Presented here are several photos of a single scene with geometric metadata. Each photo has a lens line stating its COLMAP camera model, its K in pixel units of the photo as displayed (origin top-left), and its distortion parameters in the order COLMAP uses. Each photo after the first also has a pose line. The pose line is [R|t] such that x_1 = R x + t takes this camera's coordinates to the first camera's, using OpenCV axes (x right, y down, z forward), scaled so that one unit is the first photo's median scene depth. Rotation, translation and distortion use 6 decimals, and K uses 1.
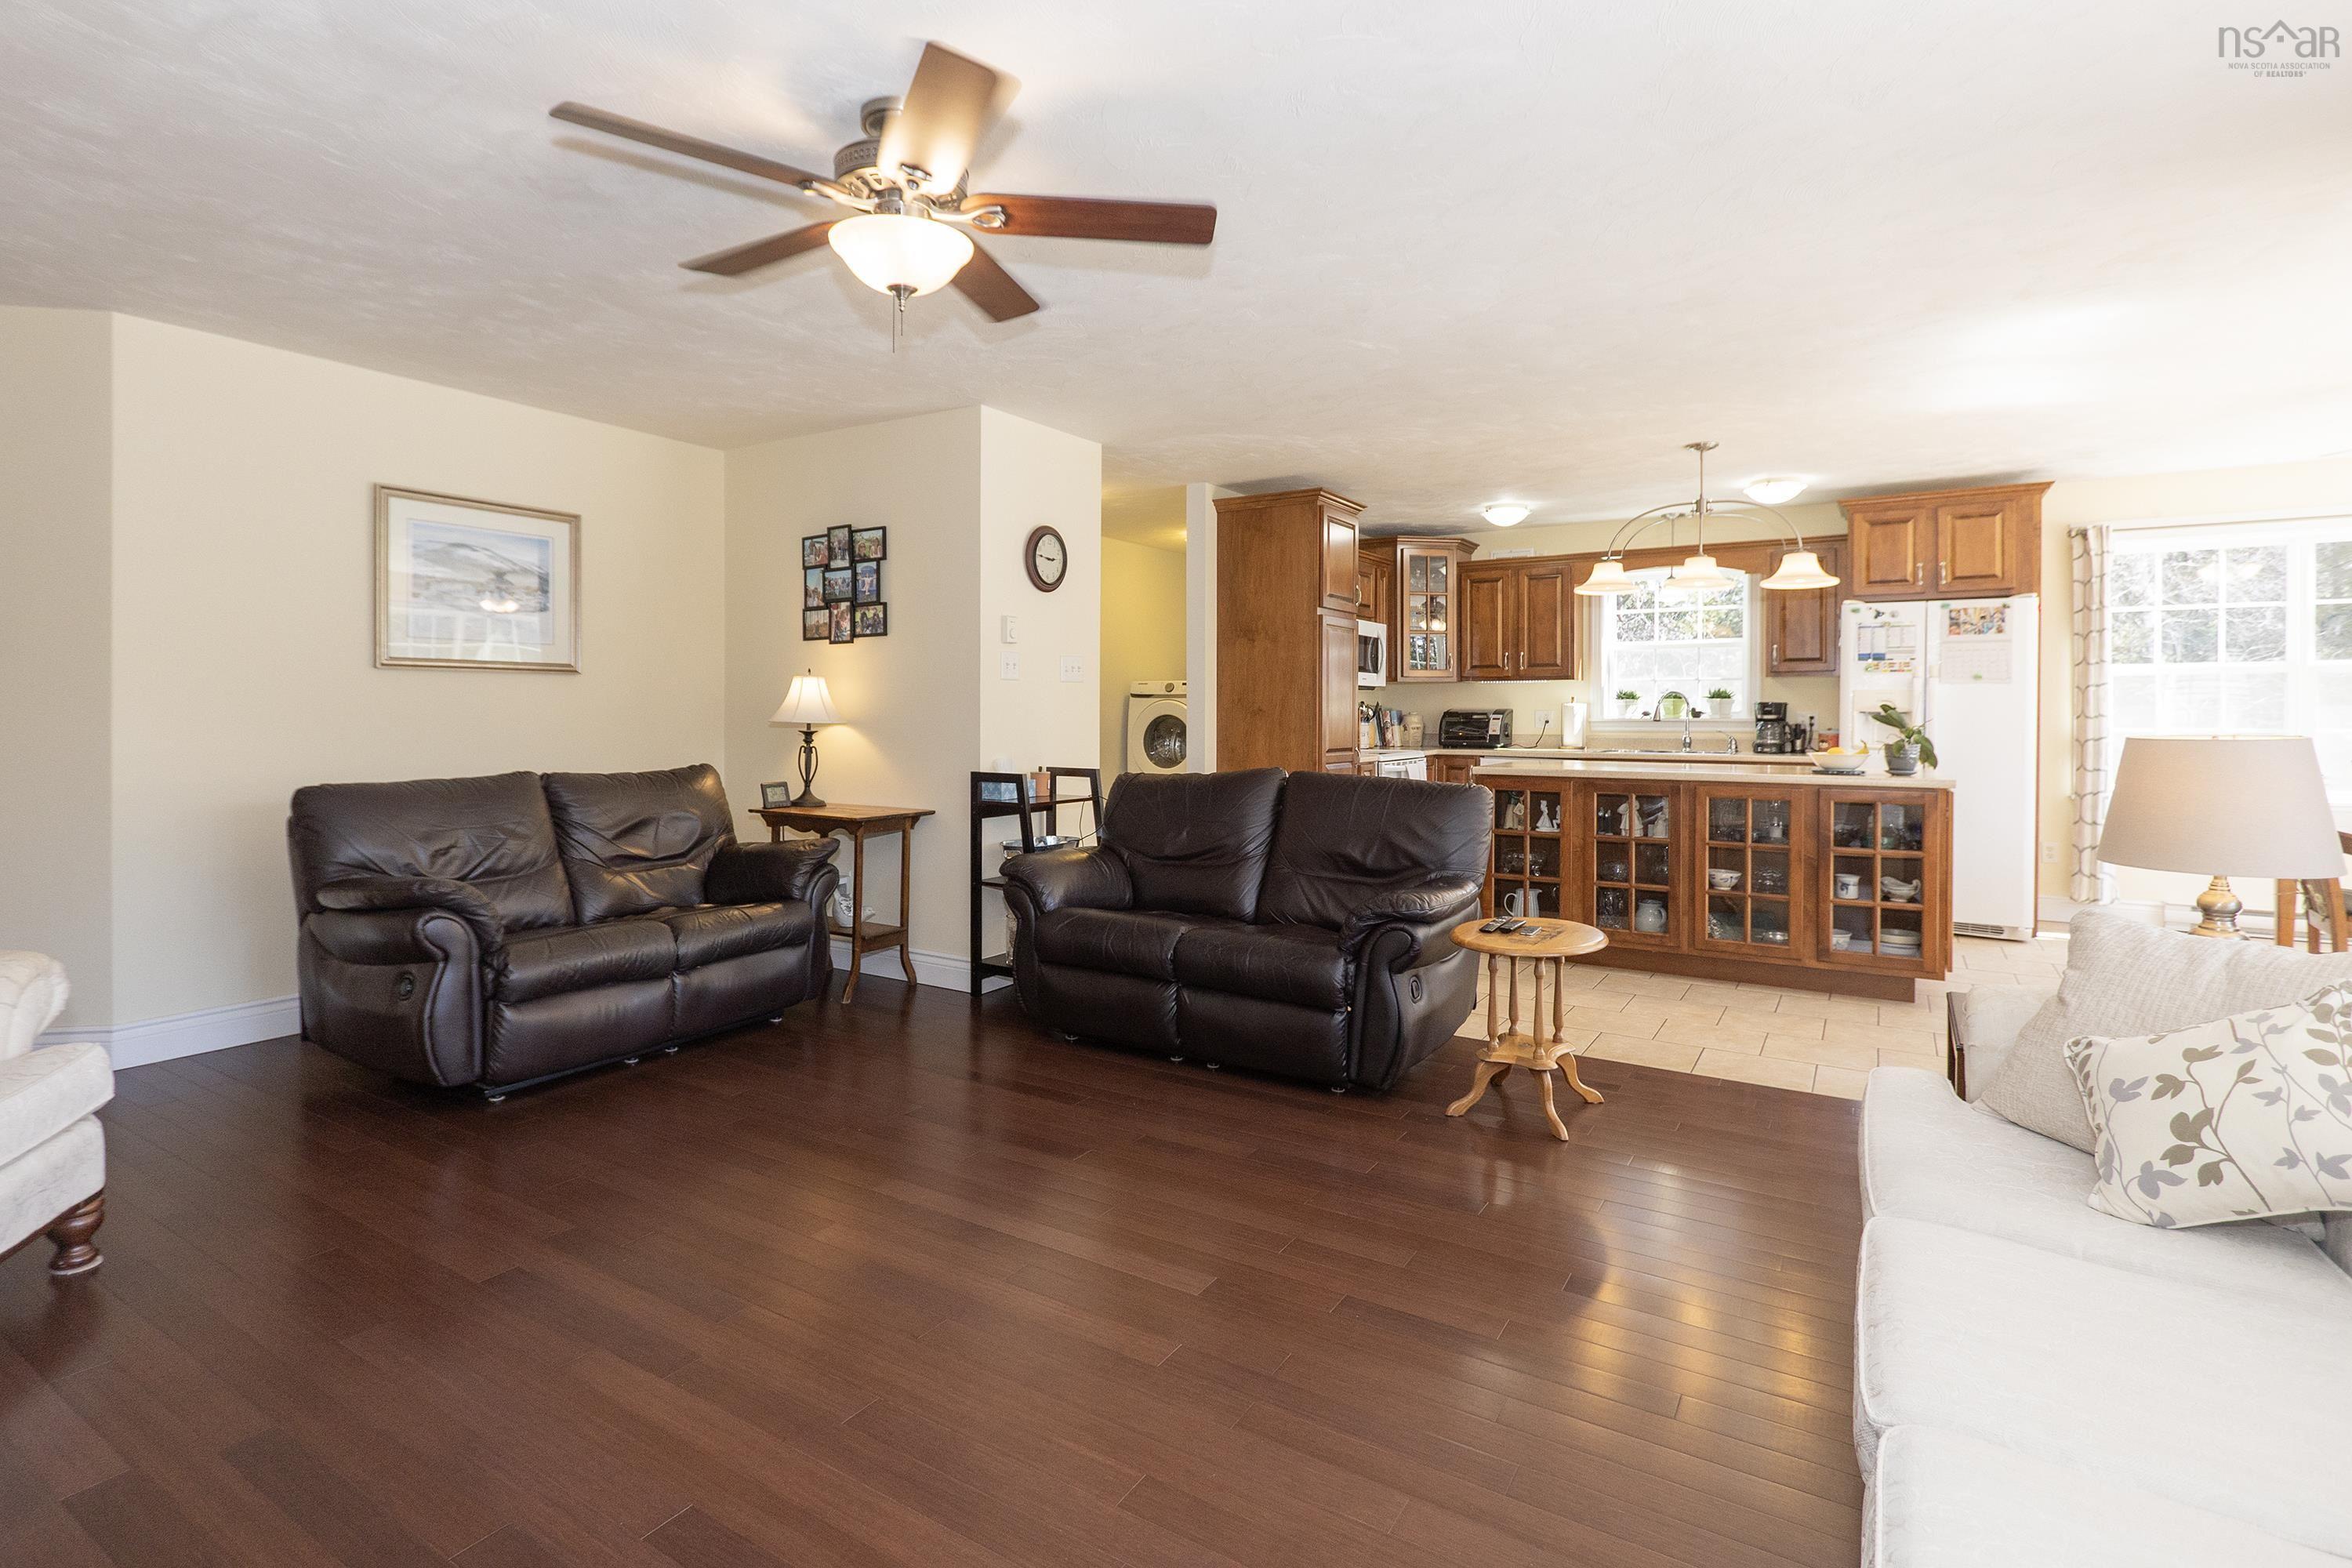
lens RADIAL K [[1140.4, 0, 1180.6], [0, 1140.4, 730.5], [0, 0, 1]] dist [0.000332, 0.000019]
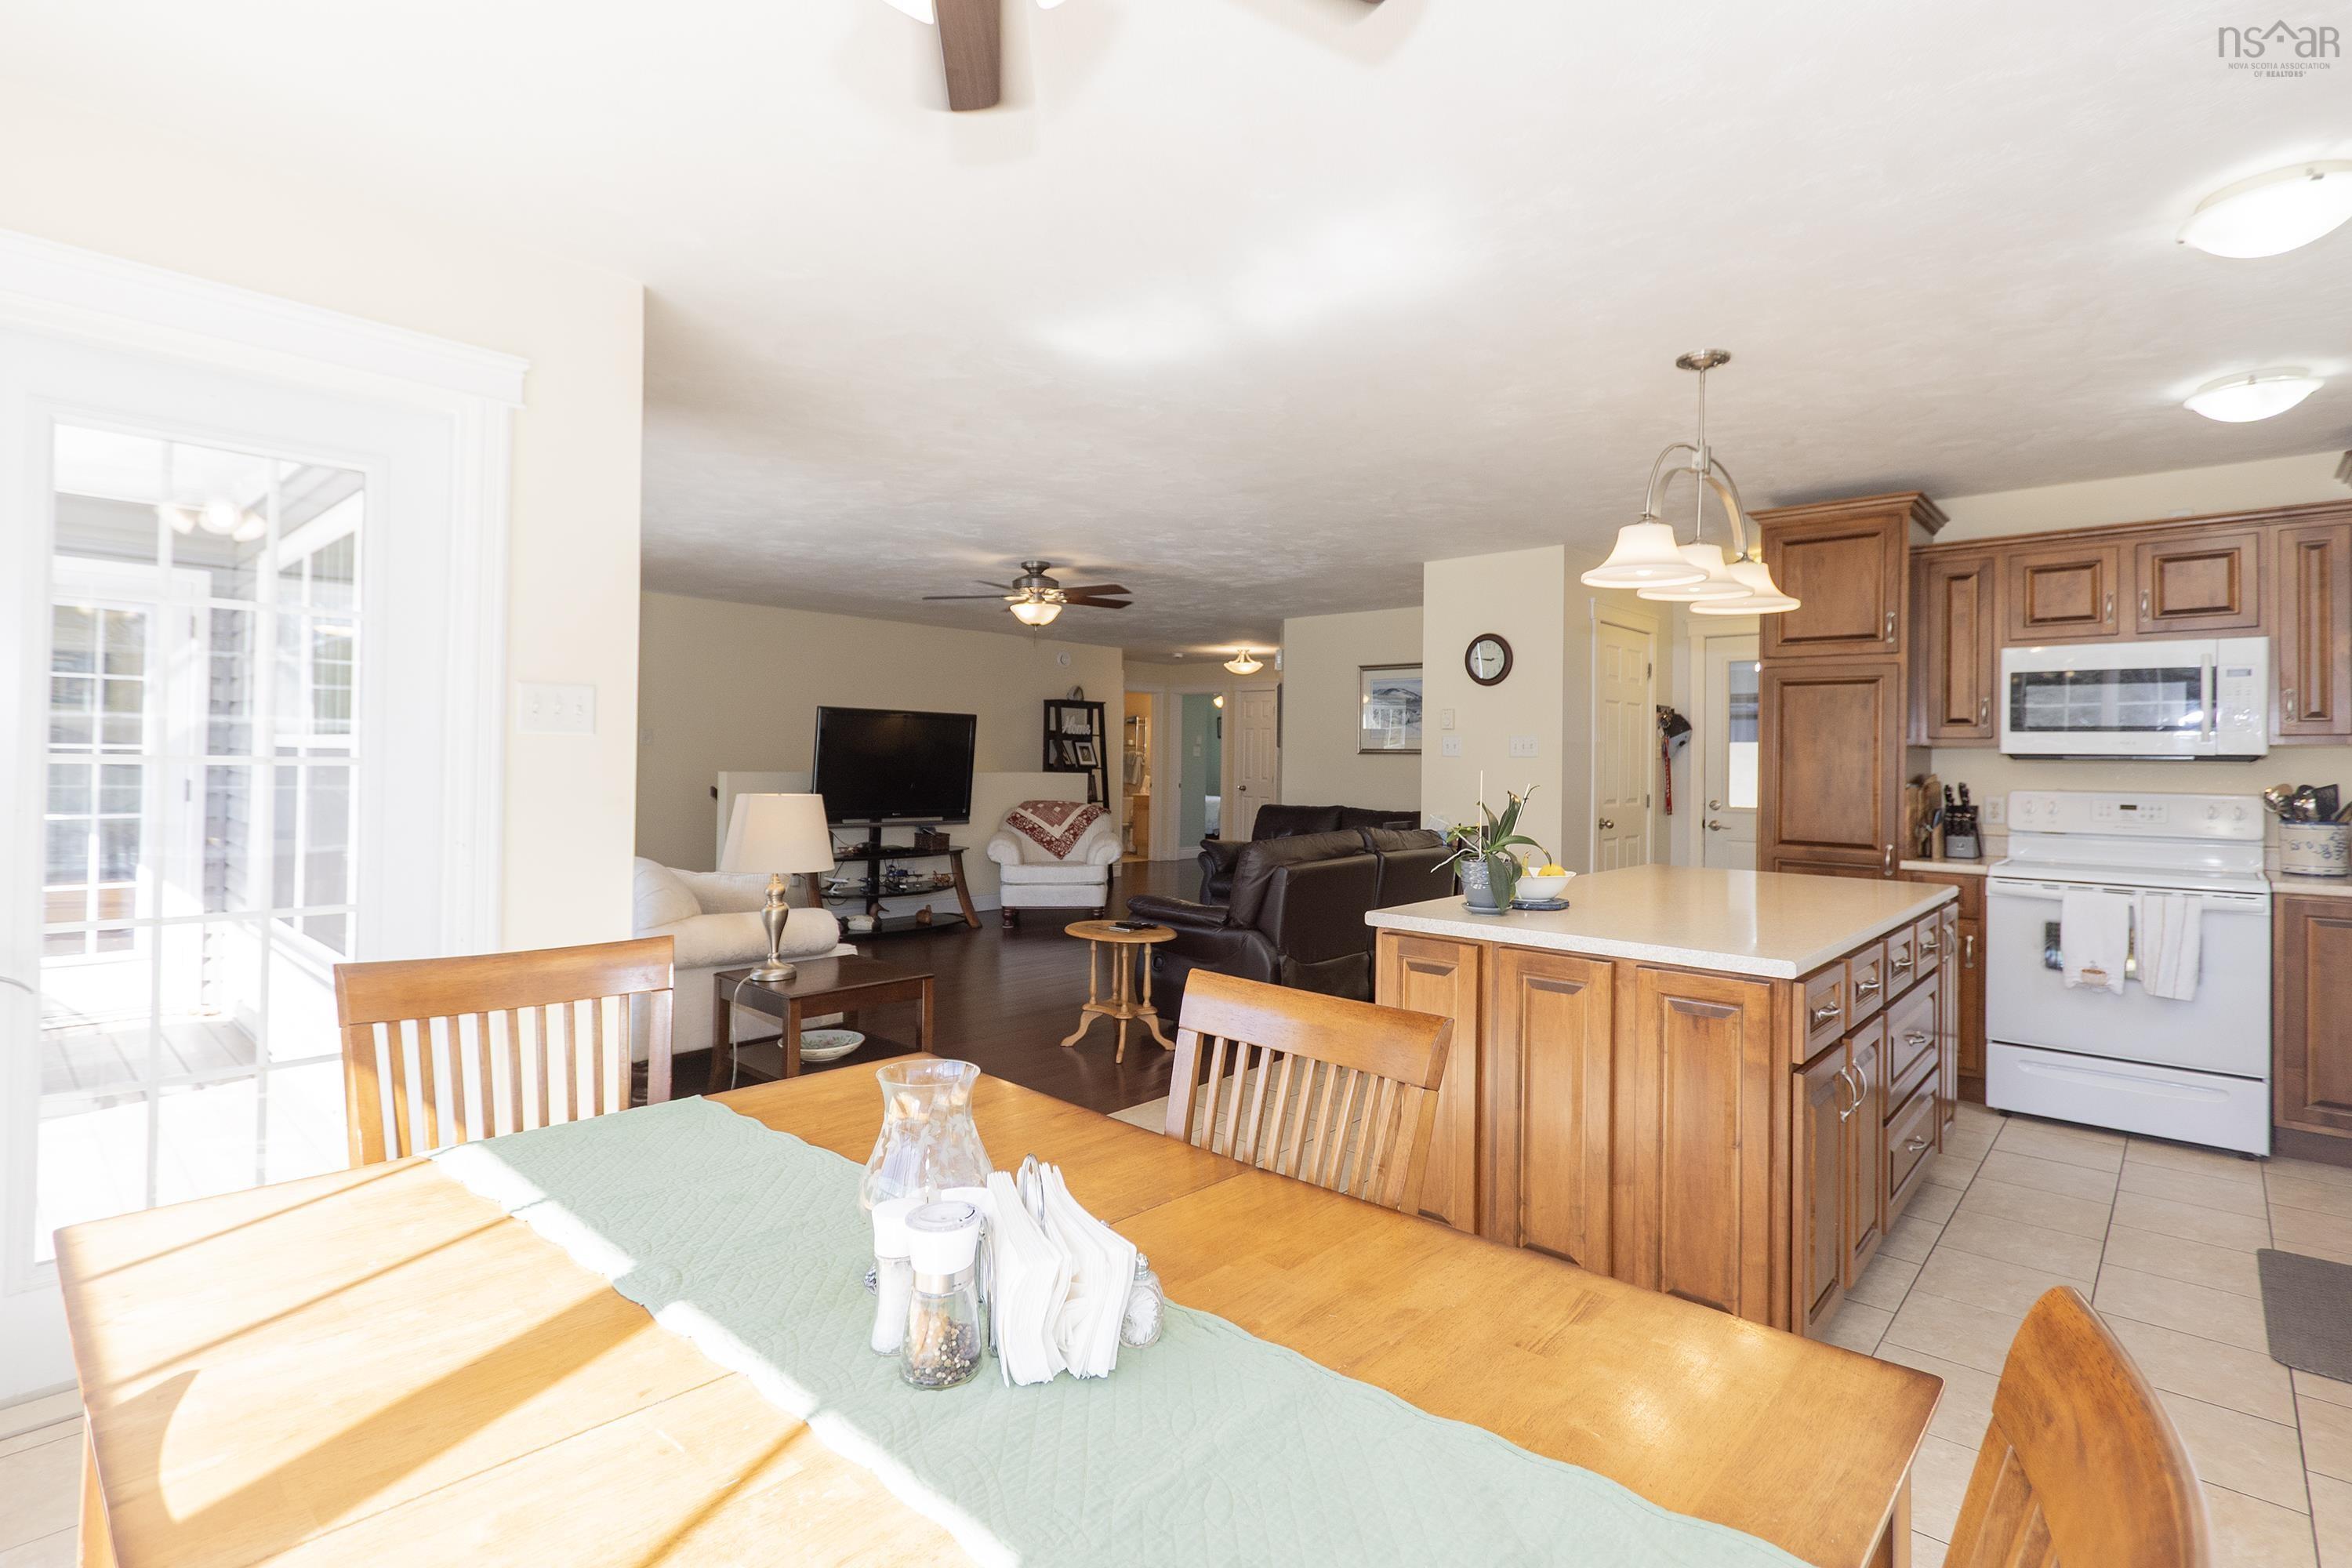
lens RADIAL K [[1128.4, 0, 1141.7], [0, 1128.4, 751.6], [0, 0, 1]] dist [0.000744, 0.000120]
pose [[-0.205109, -0.009054, -0.978697, 0.965780], [-0.028645, 0.999584, -0.003244, -0.028285], [0.978320, 0.027369, -0.205283, 0.732931]]
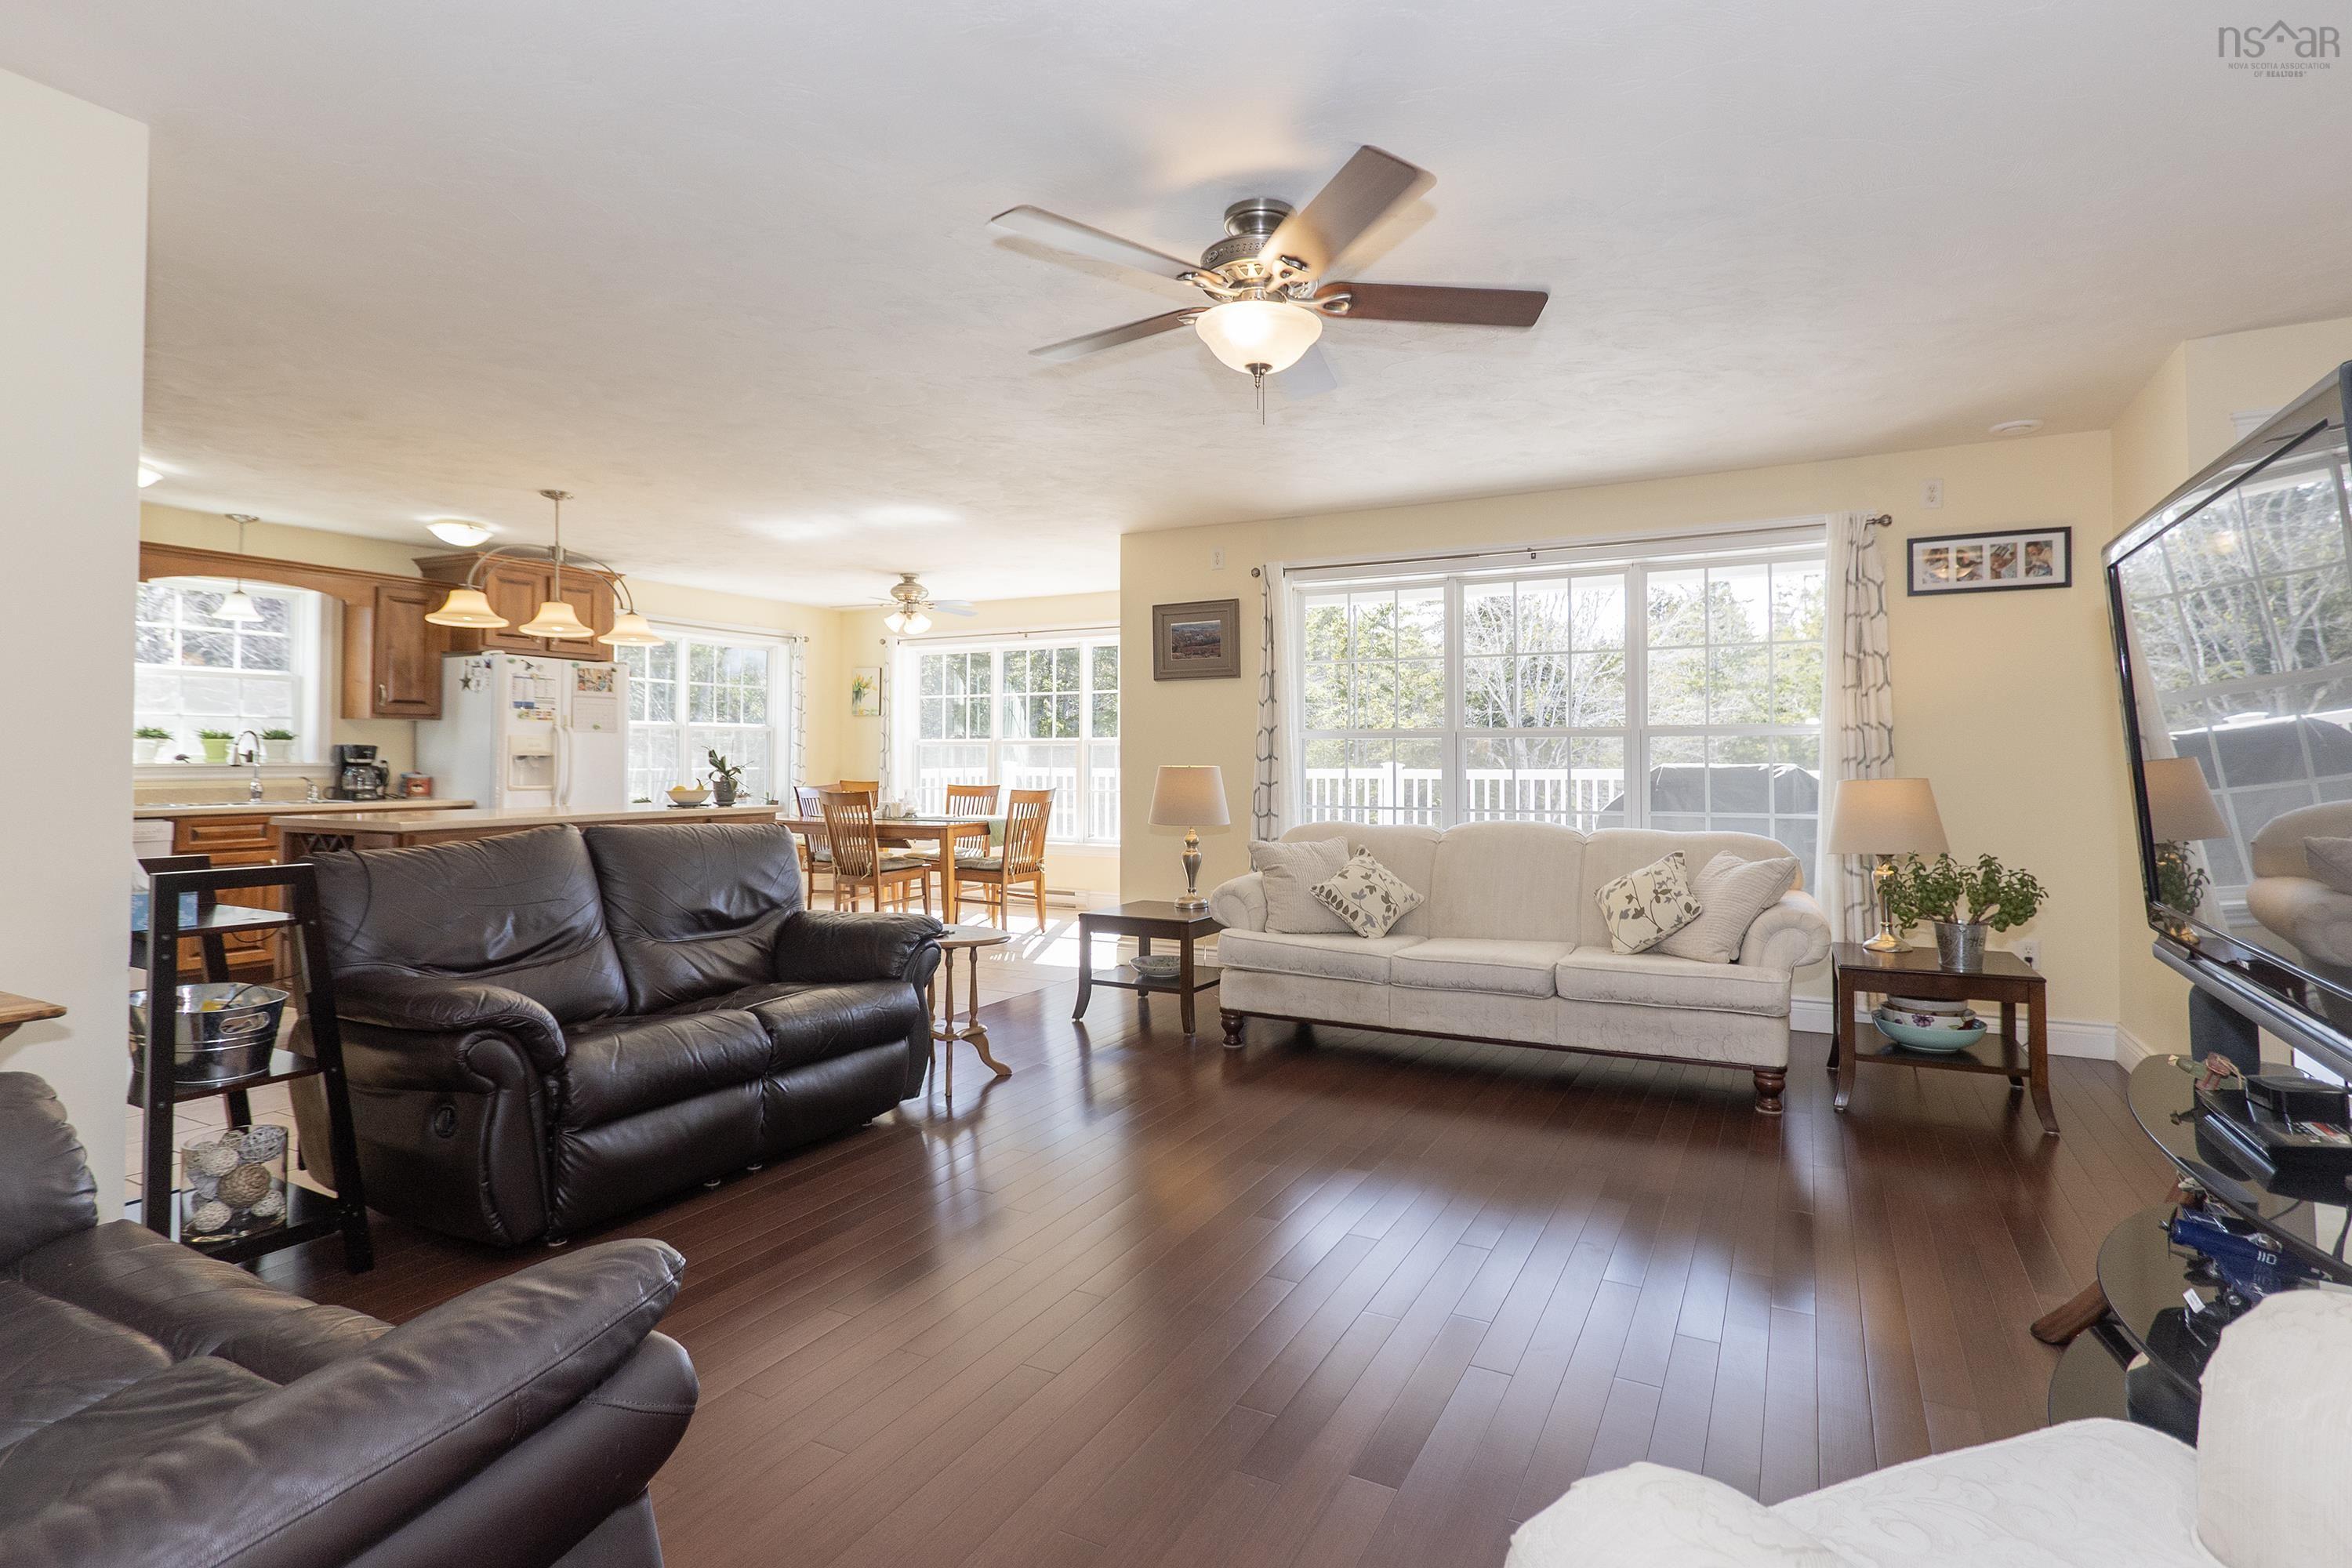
lens RADIAL K [[1161.6, 0, 1189.3], [0, 1161.6, 728.6], [0, 0, 1]] dist [0.000089, -0.000528]
pose [[-0.067788, 0.026481, 0.997348, -0.541057], [0.014657, 0.999566, -0.025543, -0.004854], [-0.997592, 0.012887, -0.068146, 0.448865]]
